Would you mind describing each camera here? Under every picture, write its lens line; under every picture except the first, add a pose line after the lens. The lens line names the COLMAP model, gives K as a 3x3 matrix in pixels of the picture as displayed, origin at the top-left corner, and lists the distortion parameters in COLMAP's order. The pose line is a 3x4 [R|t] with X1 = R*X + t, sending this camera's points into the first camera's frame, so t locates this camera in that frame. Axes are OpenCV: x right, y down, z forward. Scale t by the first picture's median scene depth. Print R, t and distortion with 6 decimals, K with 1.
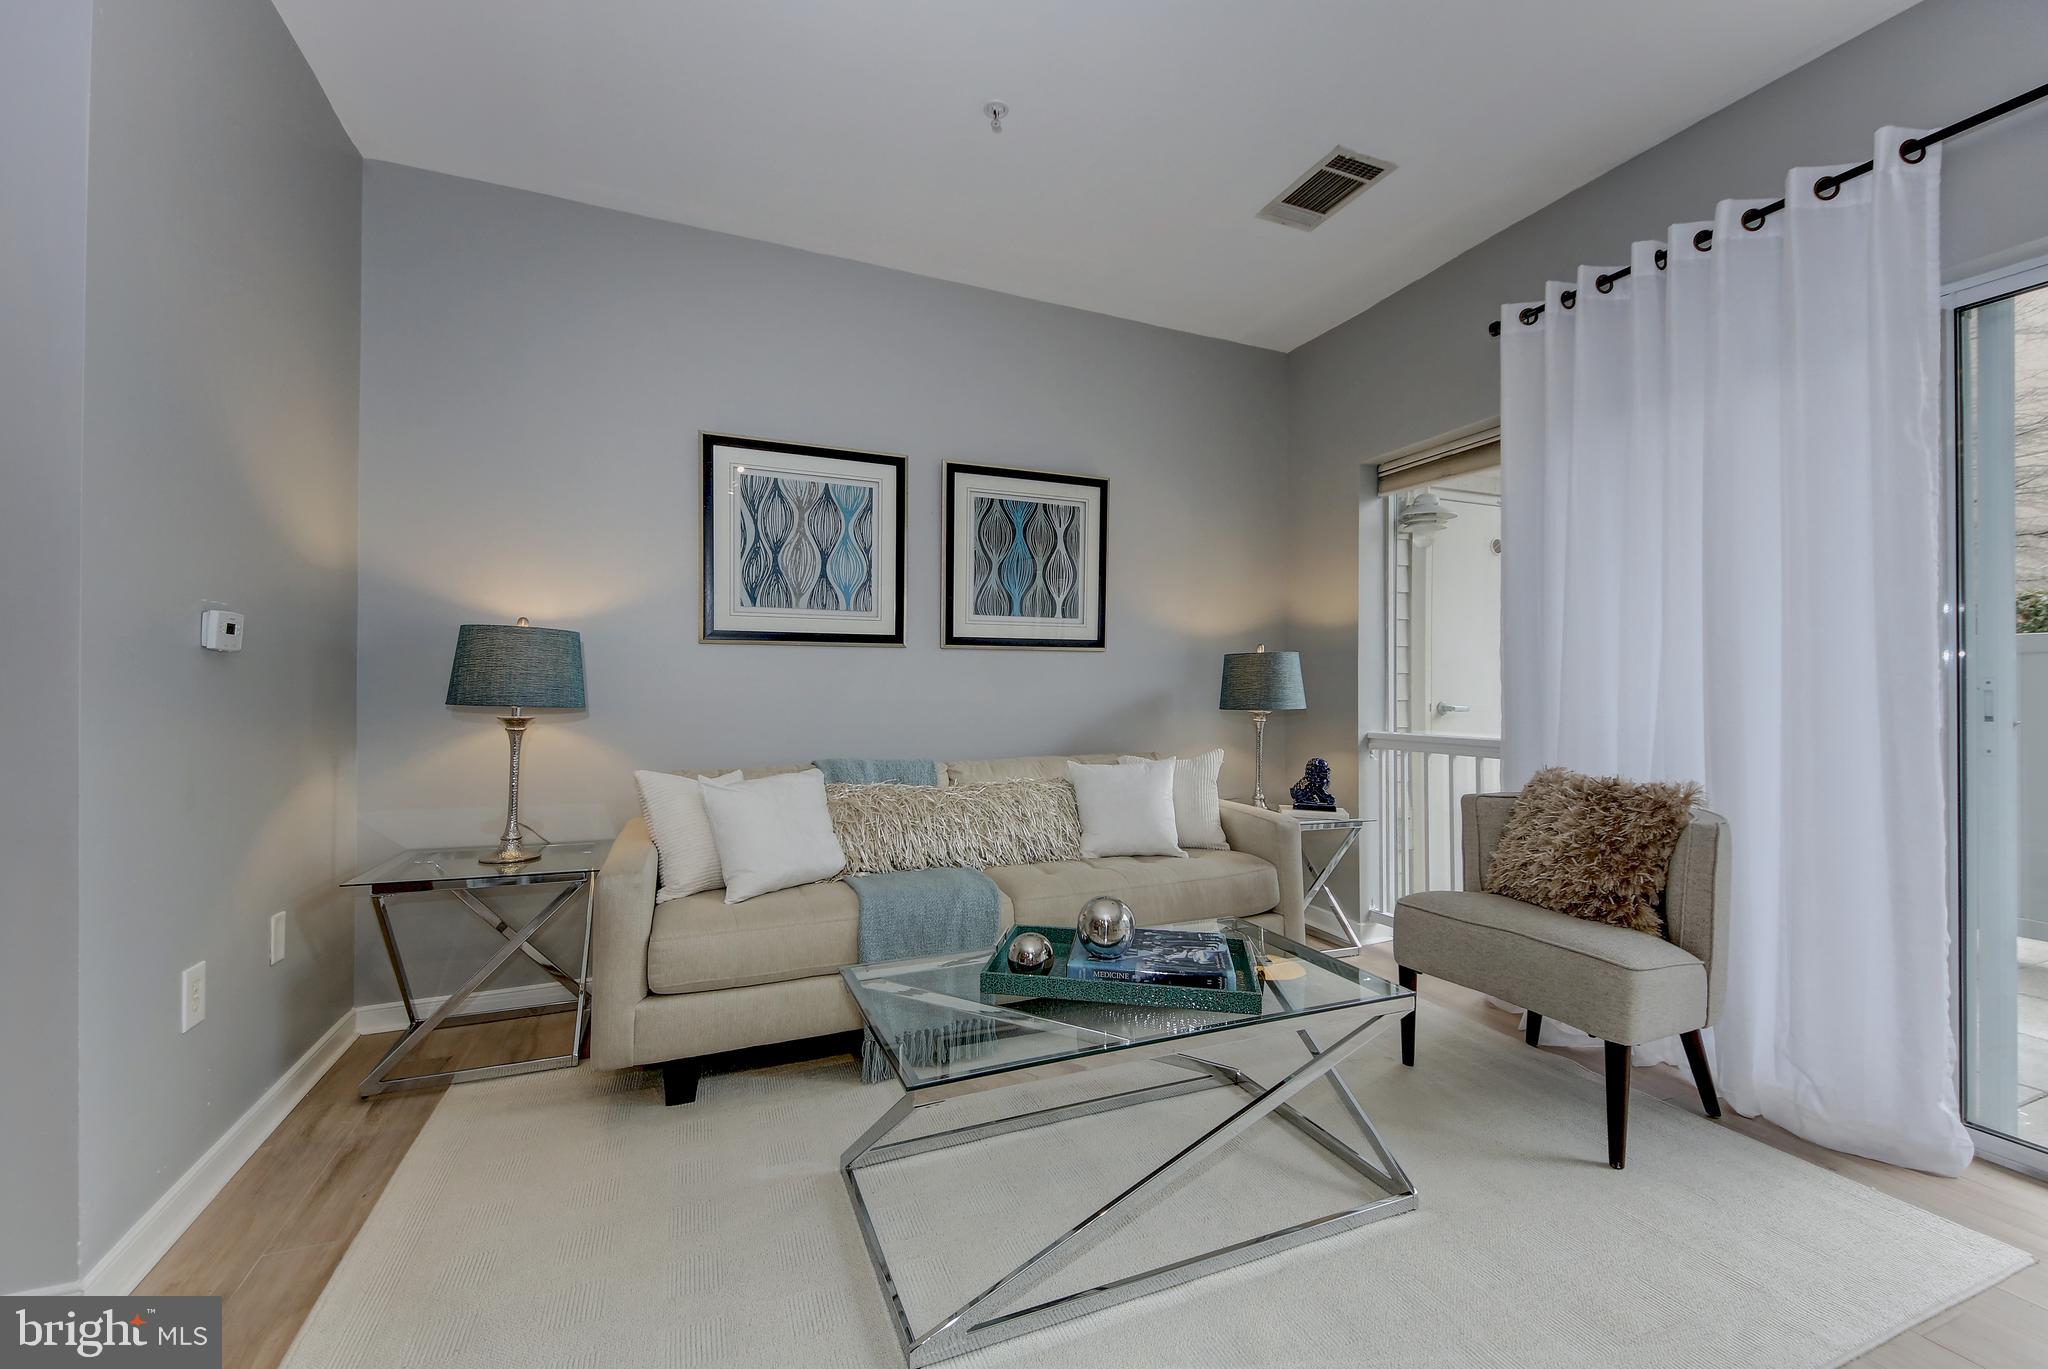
lens RADIAL K [[815.1, 0, 1024.0], [0, 815.1, 684.5], [0, 0, 1]] dist [0.002423, 0.000106]
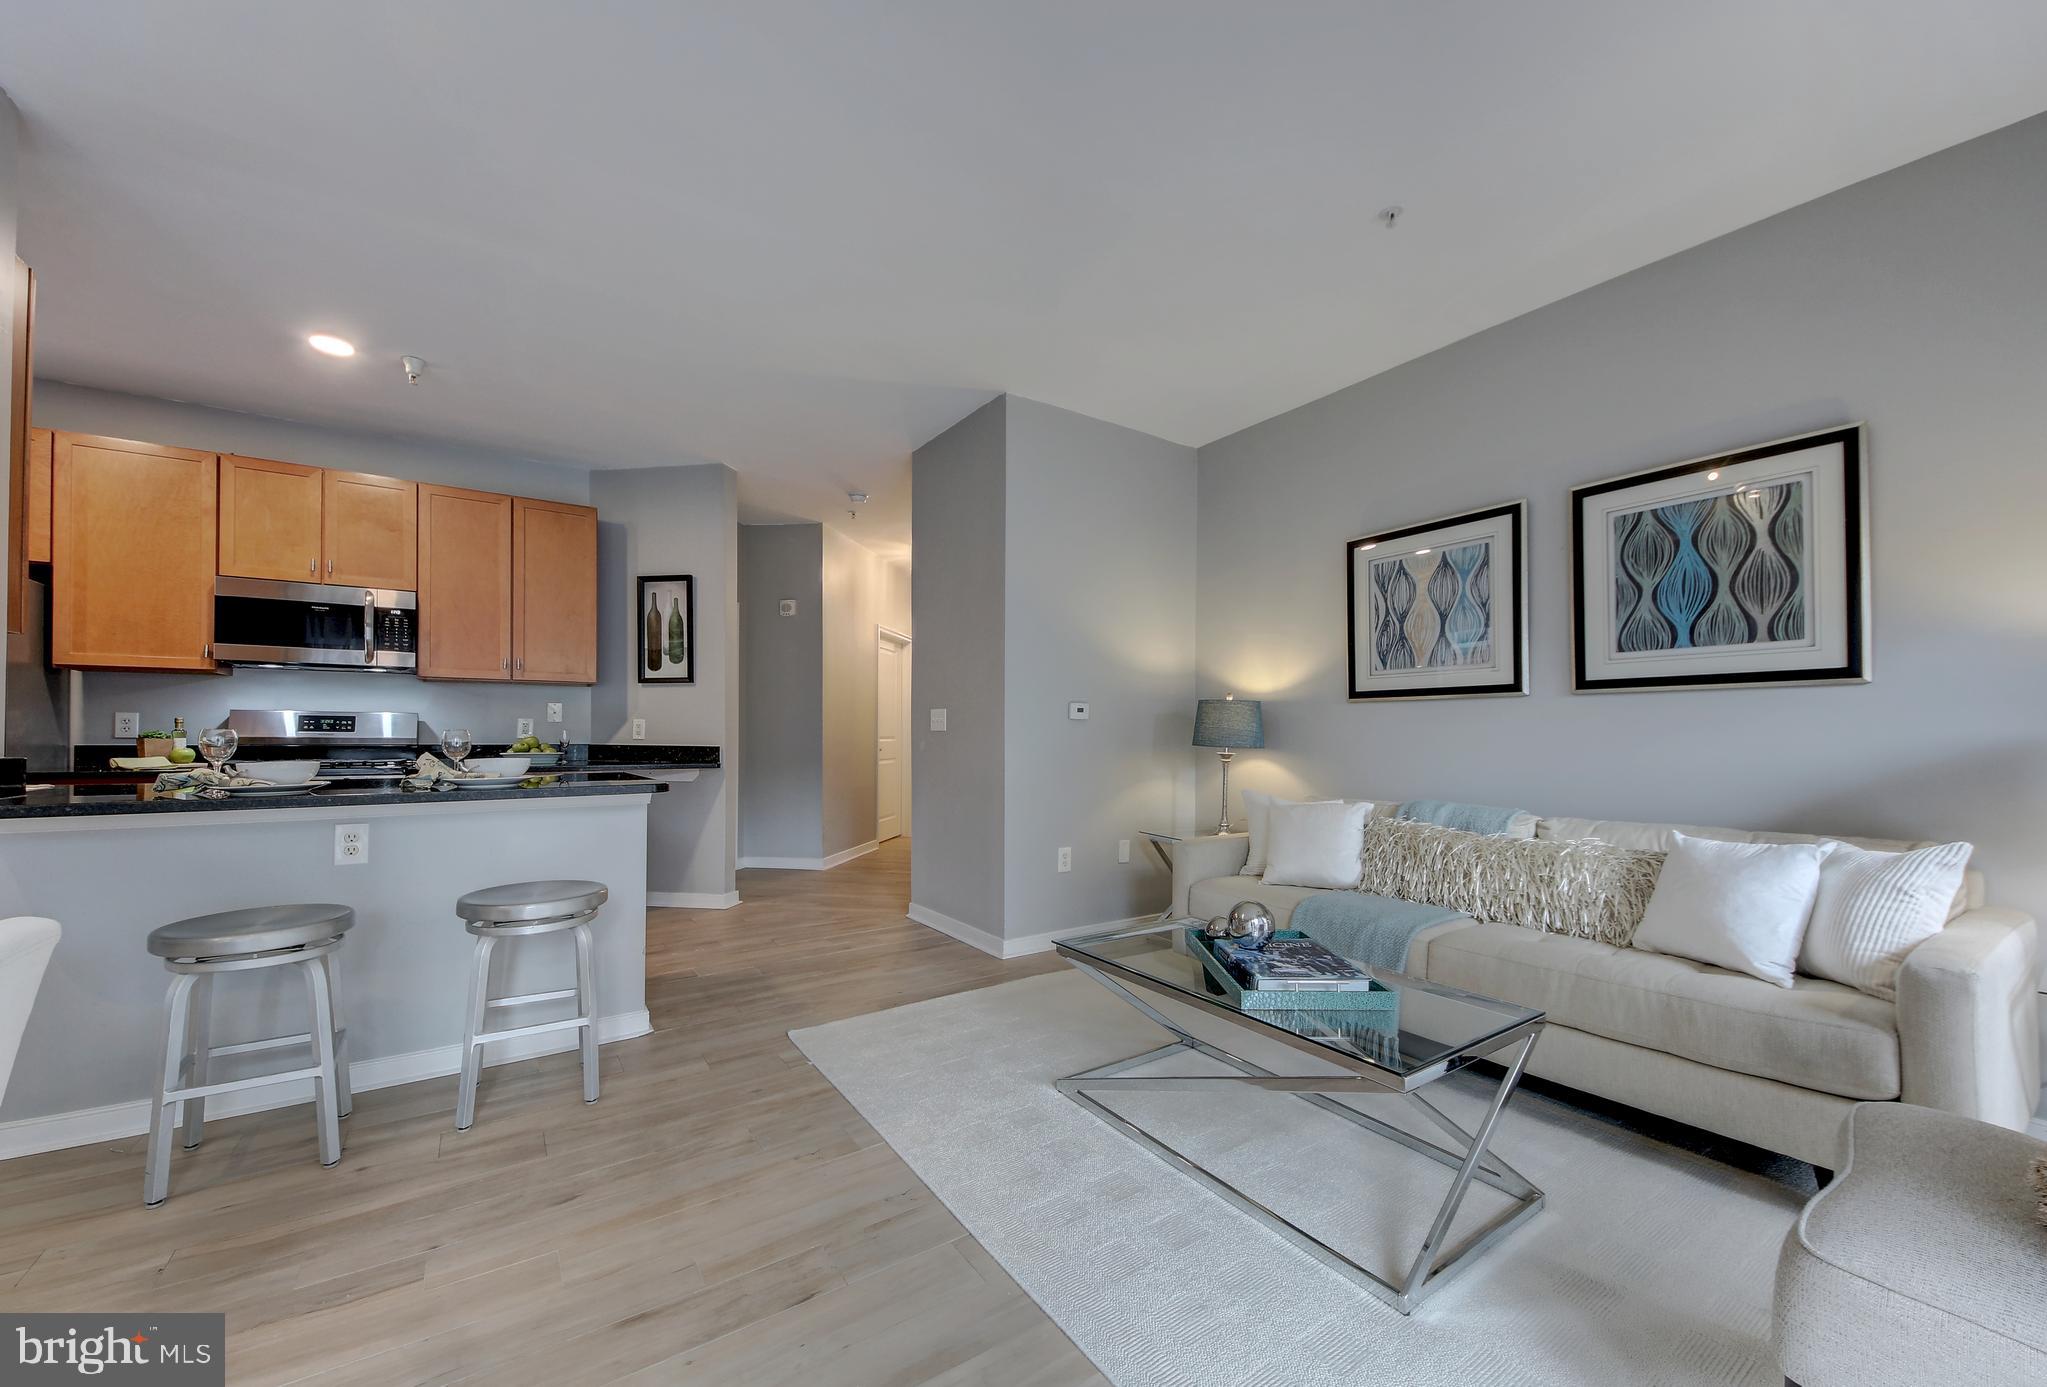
lens RADIAL K [[768.6, 0, 1015.8], [0, 768.6, 736.2], [0, 0, 1]] dist [0.000105, 0.000009]
pose [[0.179255, 0.000560, -0.983803, 0.670611], [-0.000781, 1.000000, 0.000427, 0.003572], [0.983802, 0.000692, 0.179255, 0.240137]]
